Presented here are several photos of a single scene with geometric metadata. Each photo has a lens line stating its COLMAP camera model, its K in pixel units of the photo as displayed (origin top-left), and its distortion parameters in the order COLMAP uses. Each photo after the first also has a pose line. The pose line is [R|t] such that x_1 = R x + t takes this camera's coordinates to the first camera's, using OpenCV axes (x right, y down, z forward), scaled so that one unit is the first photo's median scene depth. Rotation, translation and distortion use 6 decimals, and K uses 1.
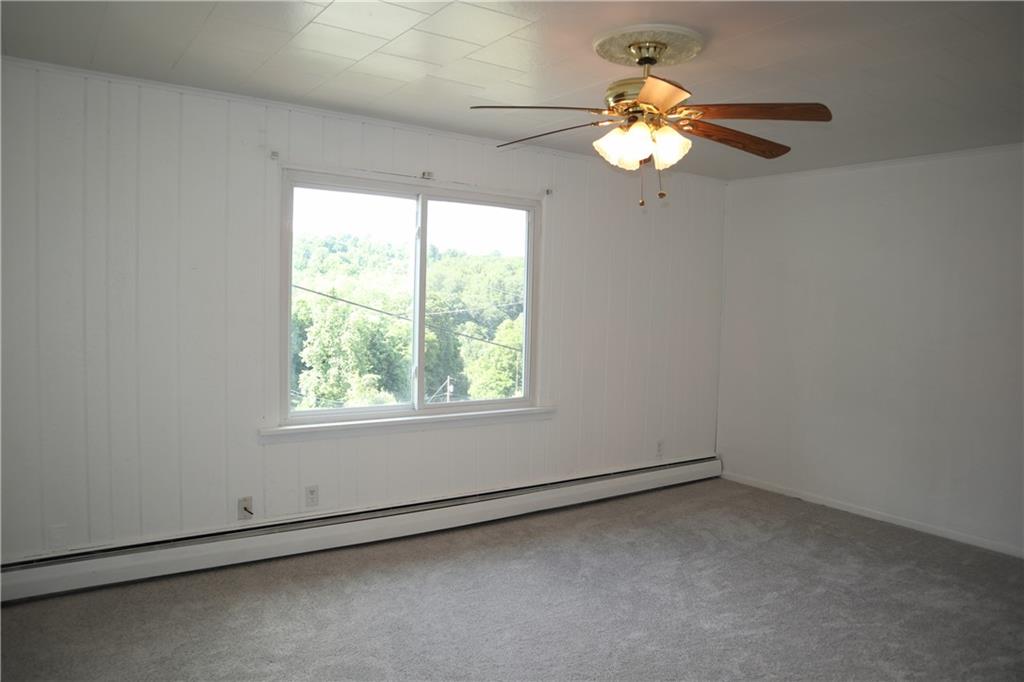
lens RADIAL K [[716.1, 0, 505.8], [0, 716.1, 346.5], [0, 0, 1]] dist [-0.043071, -0.000719]
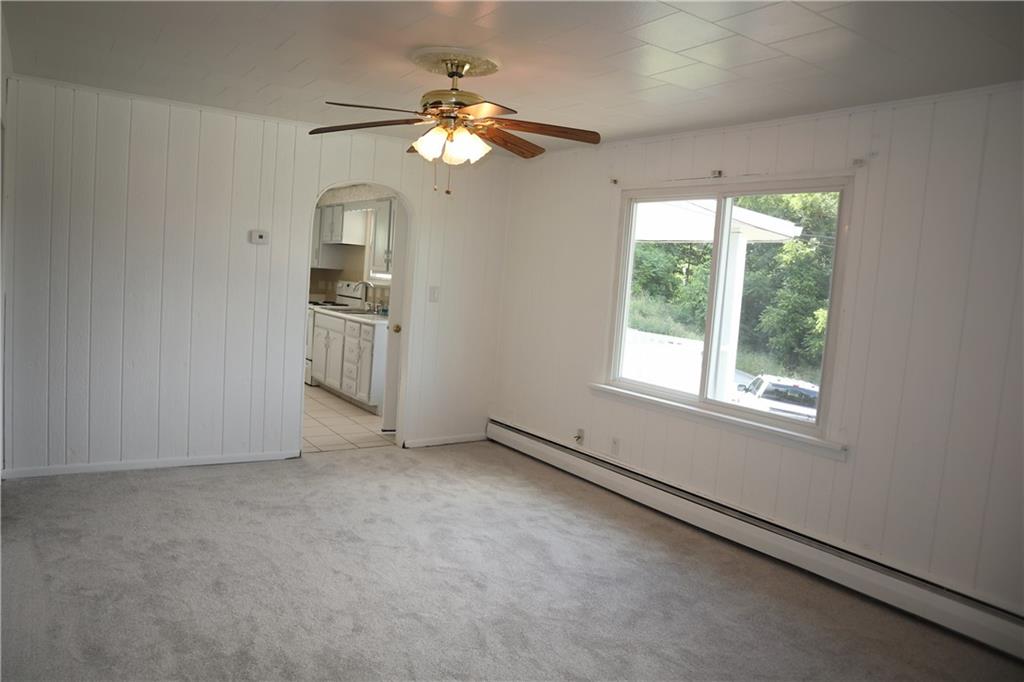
lens RADIAL K [[716.1, 0, 505.8], [0, 716.1, 346.5], [0, 0, 1]] dist [-0.043071, -0.000719]
pose [[0.013712, 0.065387, -0.997766, 0.918830], [-0.152631, 0.986303, 0.062538, -0.012145], [0.988188, 0.151433, 0.023504, 0.708676]]
